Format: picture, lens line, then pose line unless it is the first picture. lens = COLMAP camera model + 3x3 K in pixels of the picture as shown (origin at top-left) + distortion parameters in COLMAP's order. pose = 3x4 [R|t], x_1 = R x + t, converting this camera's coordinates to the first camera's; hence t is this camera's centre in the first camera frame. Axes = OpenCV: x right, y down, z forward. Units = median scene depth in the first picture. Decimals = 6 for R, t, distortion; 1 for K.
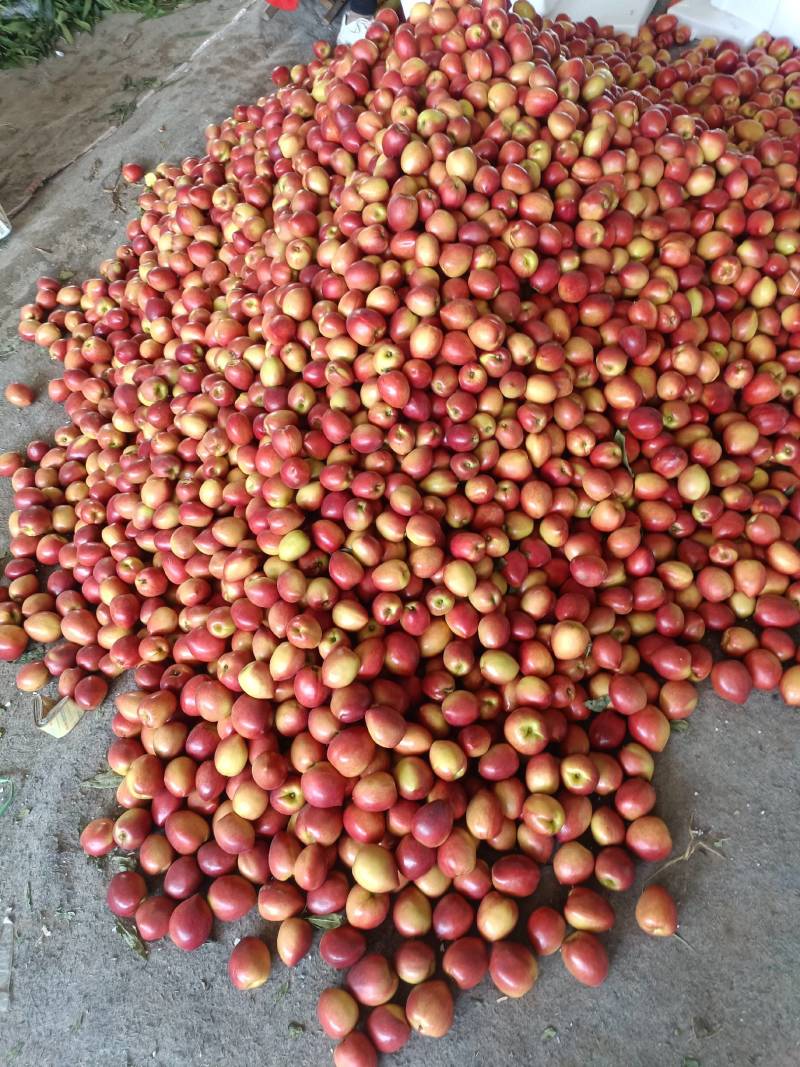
lens RADIAL K [[767.6, 0, 400.0], [0, 767.6, 533.5], [0, 0, 1]] dist [0.037451, -0.030657]
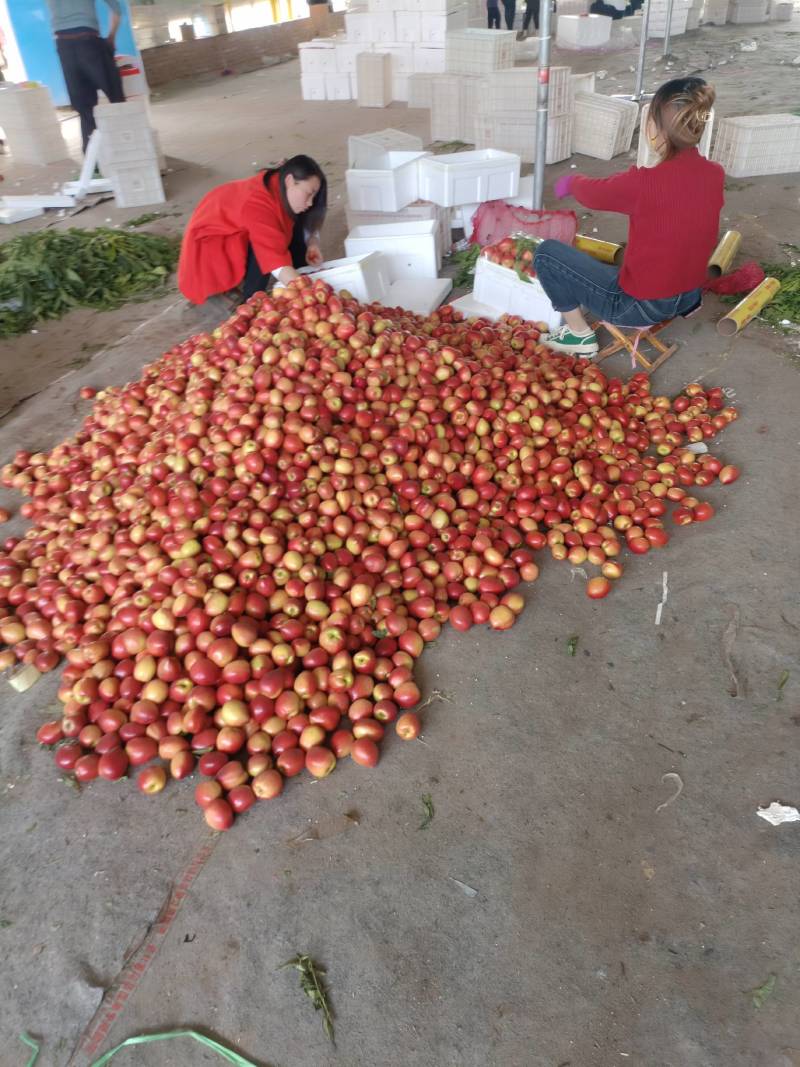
lens RADIAL K [[767.6, 0, 400.0], [0, 767.6, 533.5], [0, 0, 1]] dist [0.037451, -0.030657]
pose [[0.993510, -0.025904, 0.110760, 0.109466], [0.062156, 0.939130, -0.337893, 0.503005], [-0.095265, 0.342584, 0.934645, -0.513888]]
